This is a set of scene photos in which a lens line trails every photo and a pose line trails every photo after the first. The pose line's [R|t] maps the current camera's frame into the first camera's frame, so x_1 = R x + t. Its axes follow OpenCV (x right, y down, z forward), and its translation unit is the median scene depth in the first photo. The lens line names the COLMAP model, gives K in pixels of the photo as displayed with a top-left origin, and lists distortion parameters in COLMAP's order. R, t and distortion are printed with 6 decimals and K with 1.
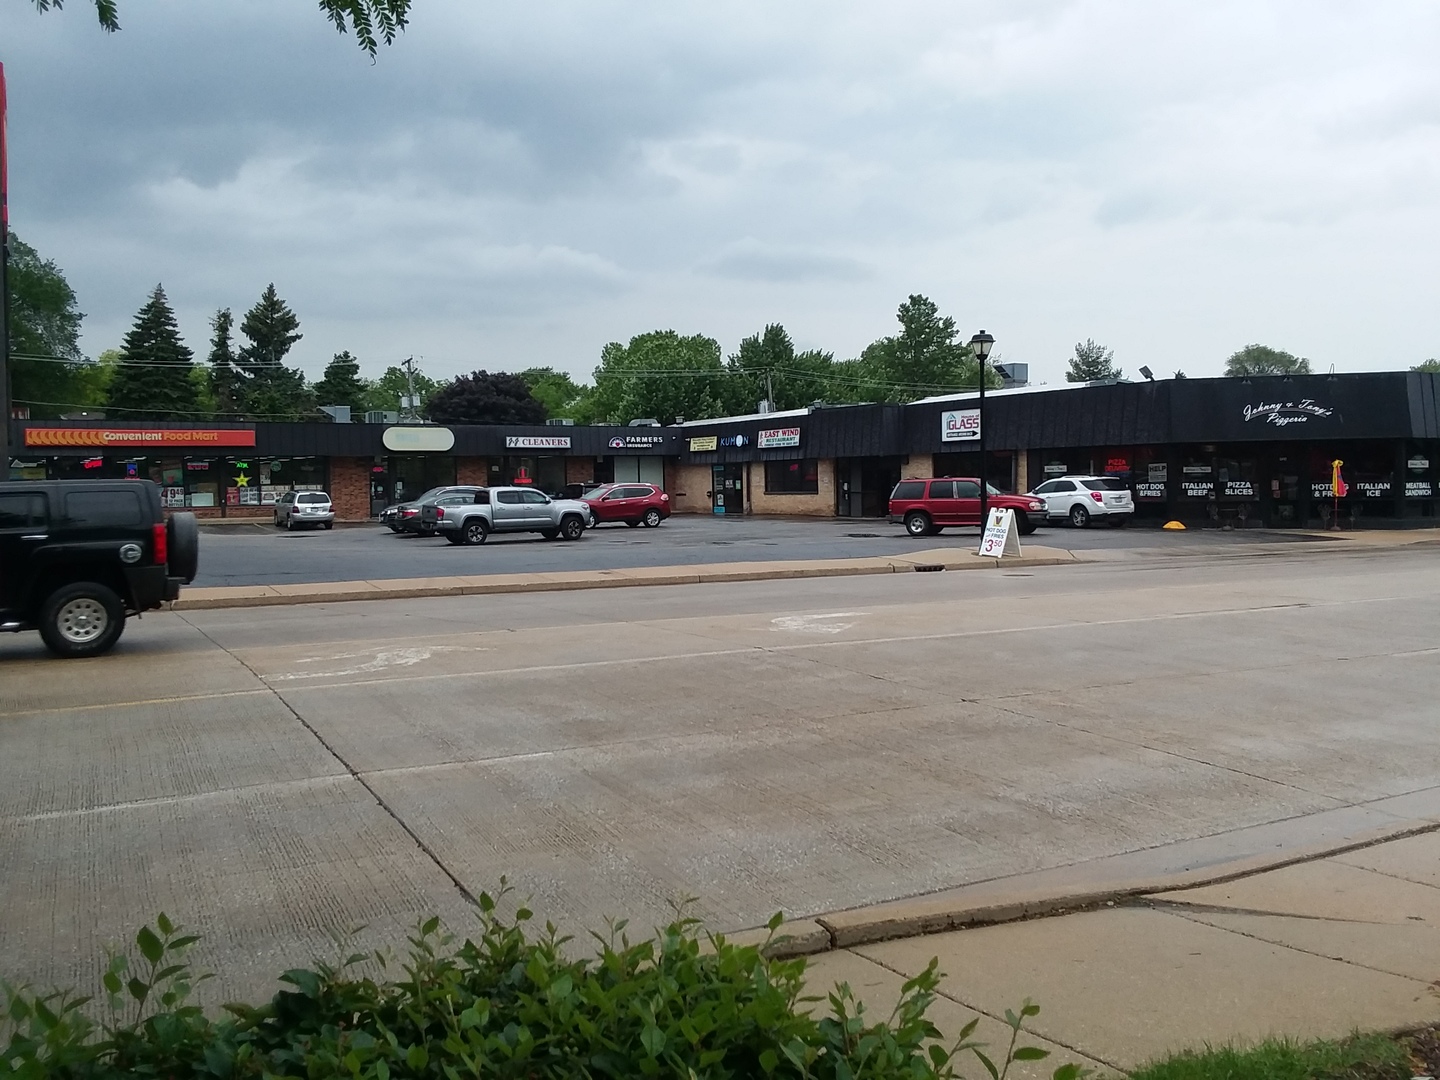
lens RADIAL K [[1253.8, 0, 760.6], [0, 1253.8, 531.3], [0, 0, 1]] dist [0.097618, -0.139056]
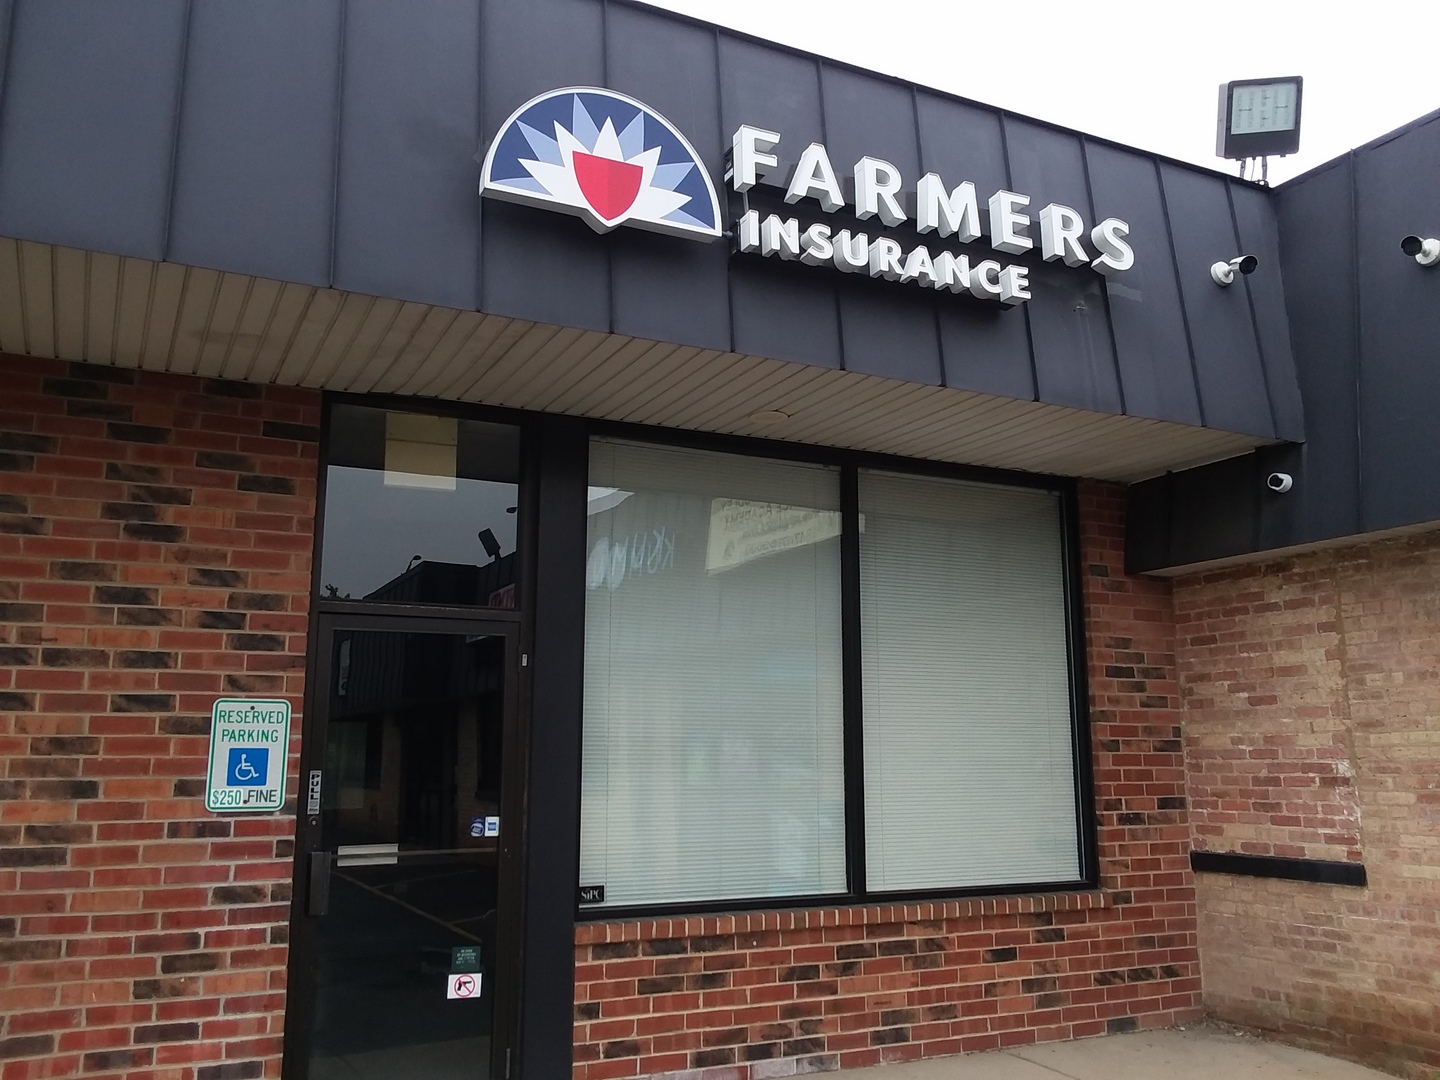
lens RADIAL K [[1253.8, 0, 760.6], [0, 1253.8, 531.3], [0, 0, 1]] dist [0.097618, -0.139056]
pose [[0.996800, -0.001352, -0.079929, -0.098491], [-0.015612, 0.977313, -0.211224, -0.034300], [0.078401, 0.211796, 0.974164, 0.926434]]
